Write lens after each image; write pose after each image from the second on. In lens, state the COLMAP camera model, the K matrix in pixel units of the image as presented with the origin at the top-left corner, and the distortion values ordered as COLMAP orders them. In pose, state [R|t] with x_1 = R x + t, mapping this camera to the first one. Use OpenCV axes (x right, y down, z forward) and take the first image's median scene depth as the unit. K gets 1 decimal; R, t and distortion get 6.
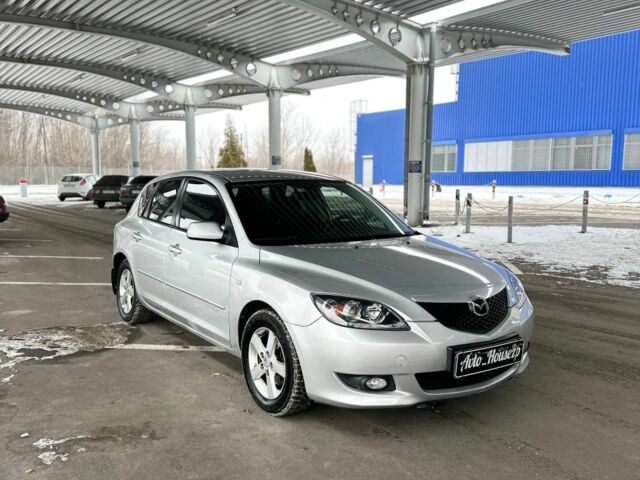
lens RADIAL K [[565.6, 0, 301.6], [0, 565.6, 257.2], [0, 0, 1]] dist [0.072505, -0.045898]
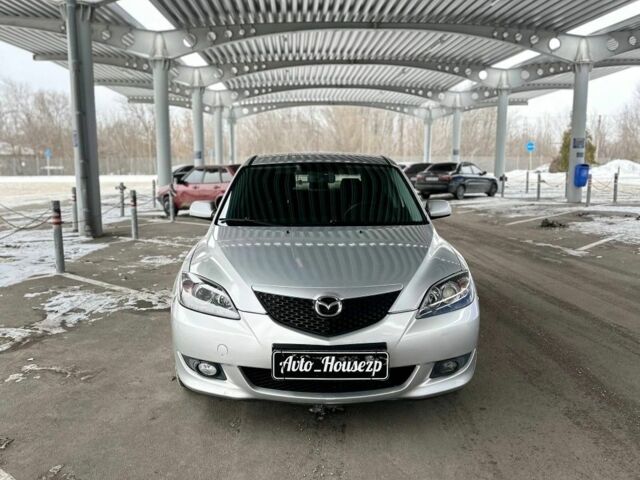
lens RADIAL K [[565.6, 0, 337.4], [0, 565.6, 241.8], [0, 0, 1]] dist [0.072505, -0.045898]
pose [[0.840622, 0.069182, -0.537186, 0.765999], [-0.071922, 0.997284, 0.015888, -0.025303], [0.536826, 0.025280, 0.843314, 0.263975]]
